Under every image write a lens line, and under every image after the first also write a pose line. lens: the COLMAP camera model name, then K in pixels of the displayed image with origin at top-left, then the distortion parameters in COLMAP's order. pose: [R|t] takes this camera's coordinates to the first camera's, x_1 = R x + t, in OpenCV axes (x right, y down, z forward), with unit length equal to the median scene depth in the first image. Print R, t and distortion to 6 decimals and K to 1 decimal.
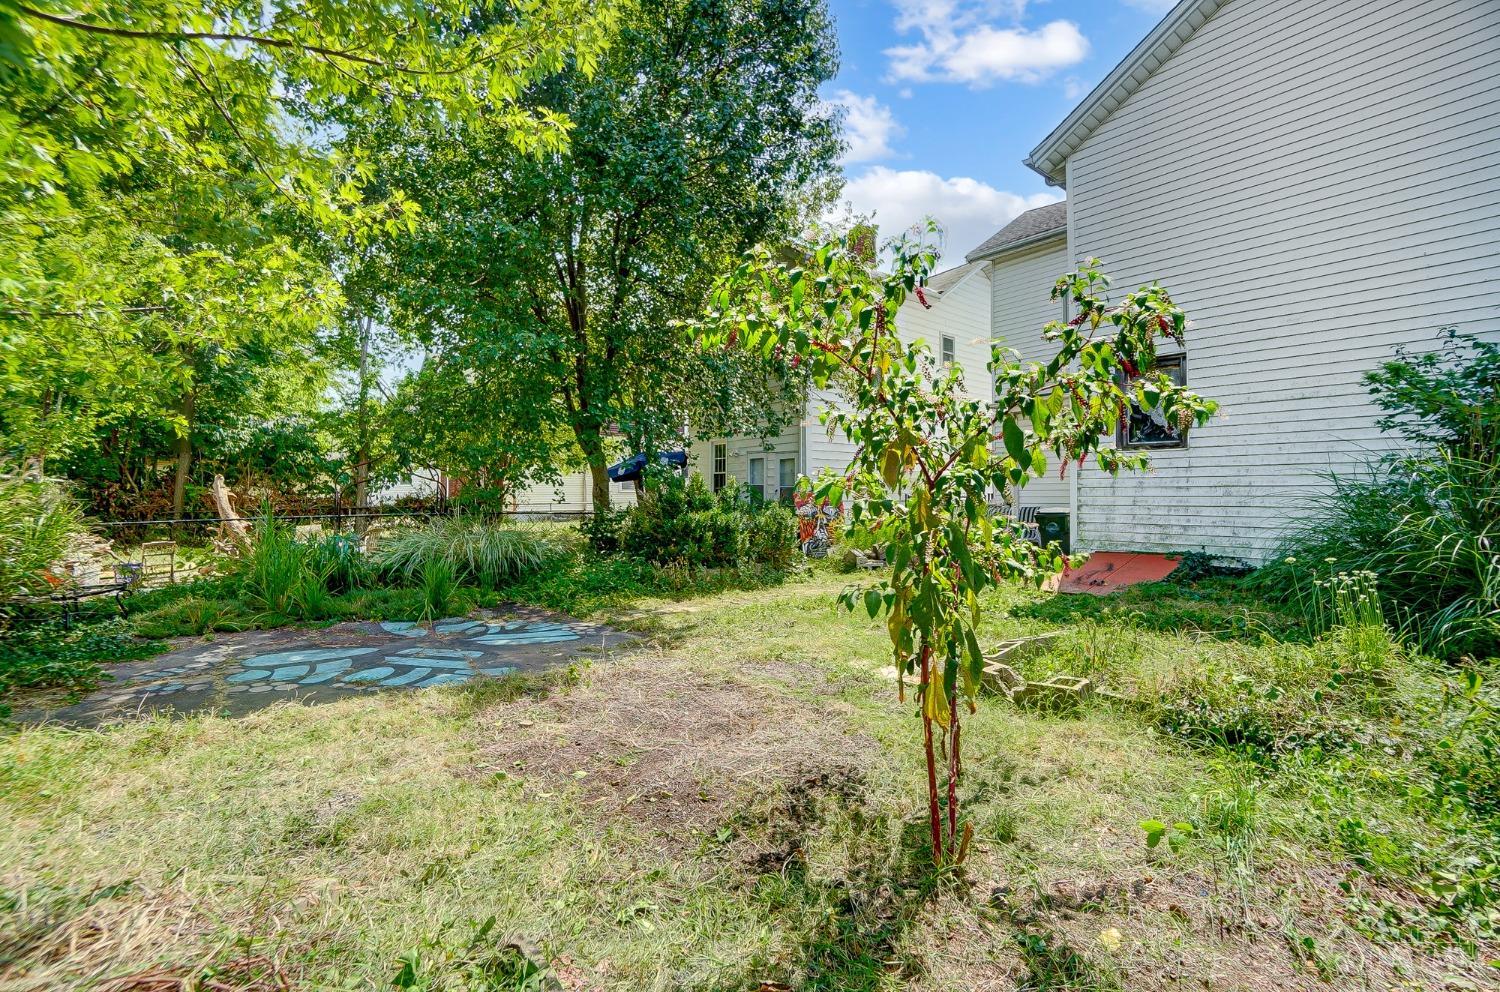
lens RADIAL K [[674.7, 0, 746.7], [0, 674.7, 493.3], [0, 0, 1]] dist [-0.060337, 0.024884]
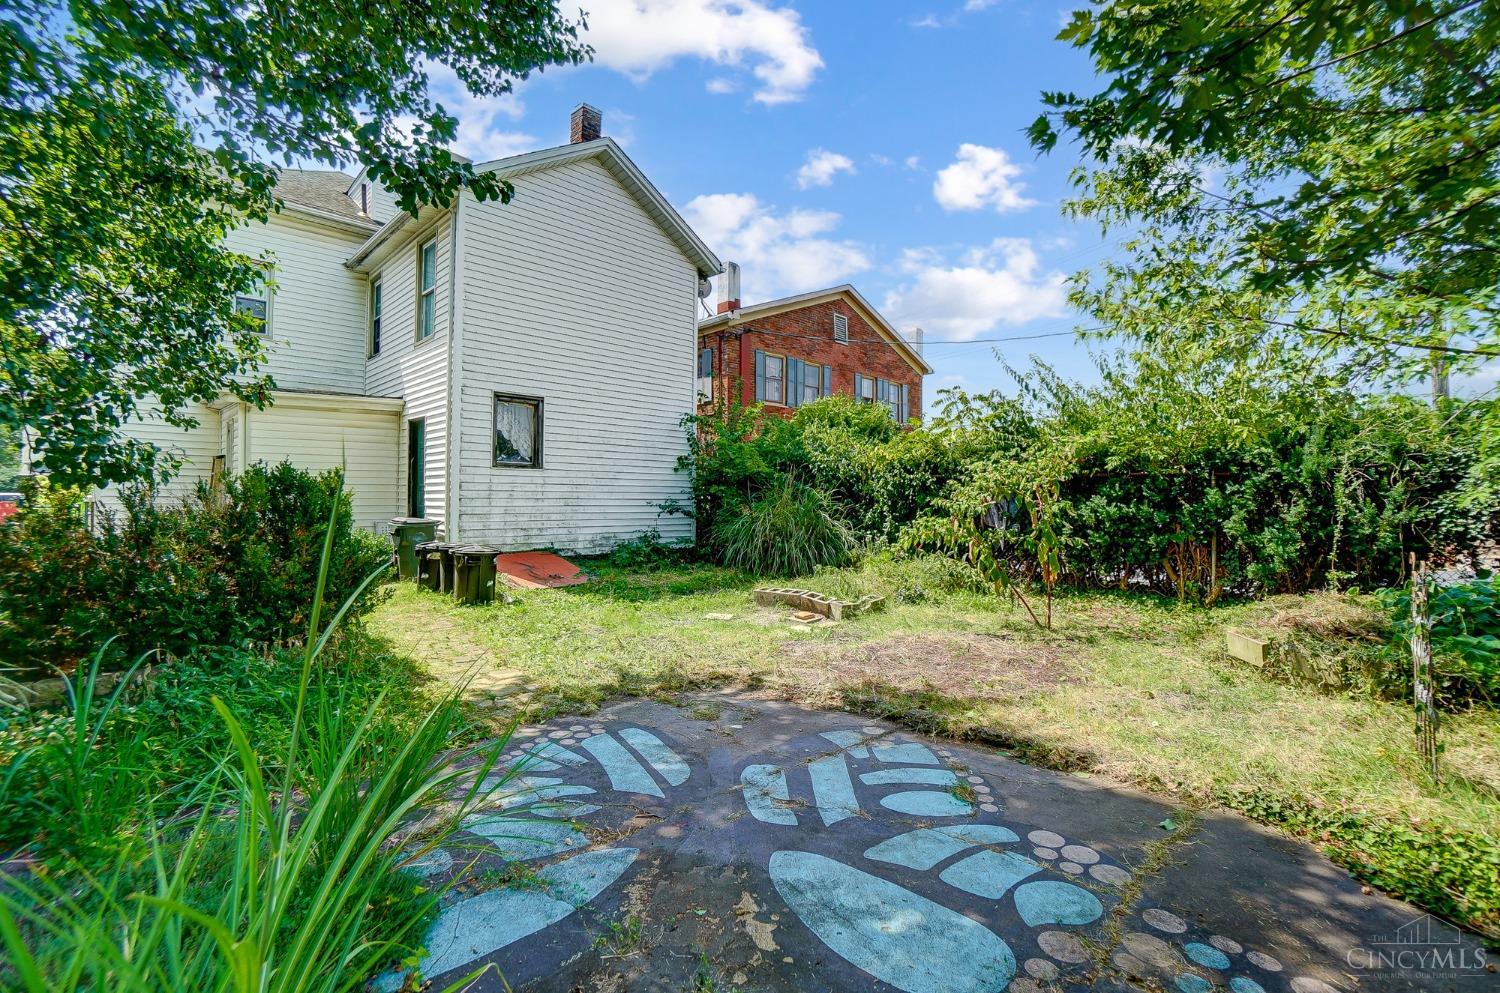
lens RADIAL K [[674.7, 0, 746.7], [0, 674.7, 493.8], [0, 0, 1]] dist [-0.060337, 0.024884]
pose [[-0.119398, 0.011331, 0.992782, -0.687943], [-0.003165, 0.999925, -0.011793, -0.004768], [-0.992841, -0.004550, -0.119353, 0.721847]]
